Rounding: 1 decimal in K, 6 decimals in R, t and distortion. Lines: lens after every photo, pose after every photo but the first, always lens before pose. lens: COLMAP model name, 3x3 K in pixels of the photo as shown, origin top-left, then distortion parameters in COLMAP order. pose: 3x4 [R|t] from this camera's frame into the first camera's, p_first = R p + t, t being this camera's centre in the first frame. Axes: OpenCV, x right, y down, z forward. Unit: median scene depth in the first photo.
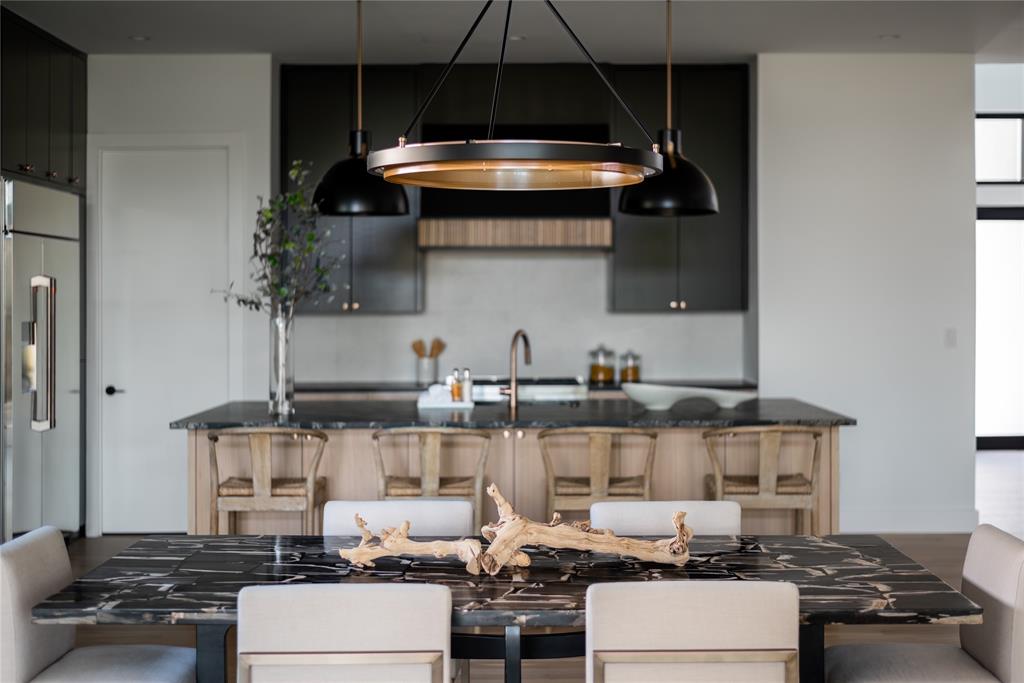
lens RADIAL K [[1488.7, 0, 512.0], [0, 1488.7, 341.5], [0, 0, 1]] dist [-0.016567, 0.058661]
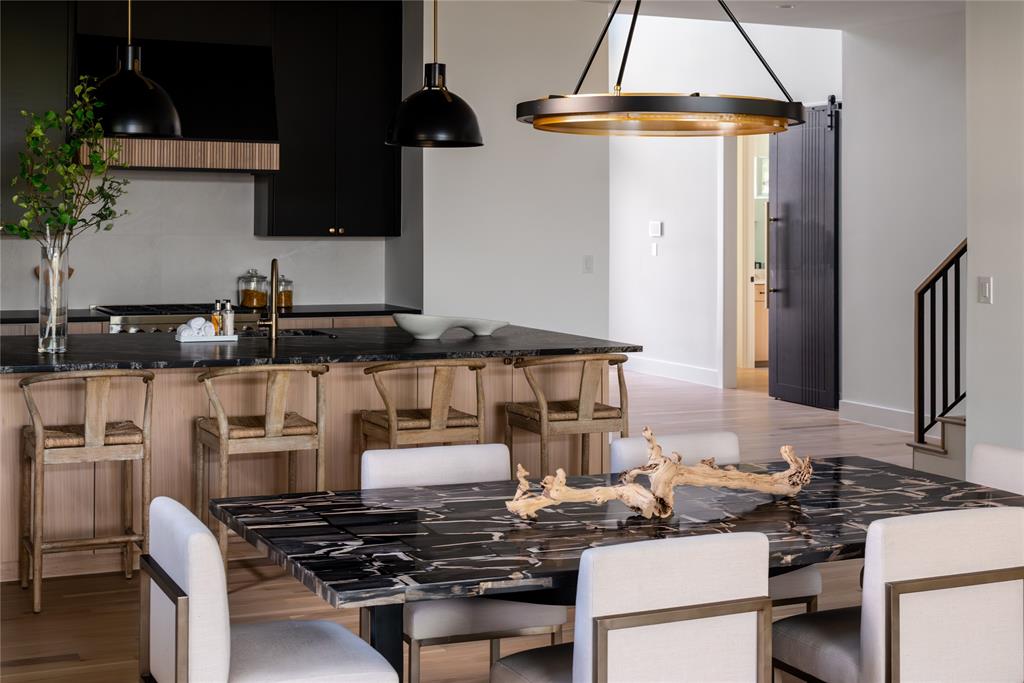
lens RADIAL K [[1480.4, 0, 511.9], [0, 1480.4, 200.2], [0, 0, 1]] dist [-0.008518, 0.024416]
pose [[0.908522, 0.019152, 0.417397, -0.314991], [-0.003721, 0.999280, -0.037752, -0.012390], [-0.417820, 0.032746, 0.907940, 0.070647]]
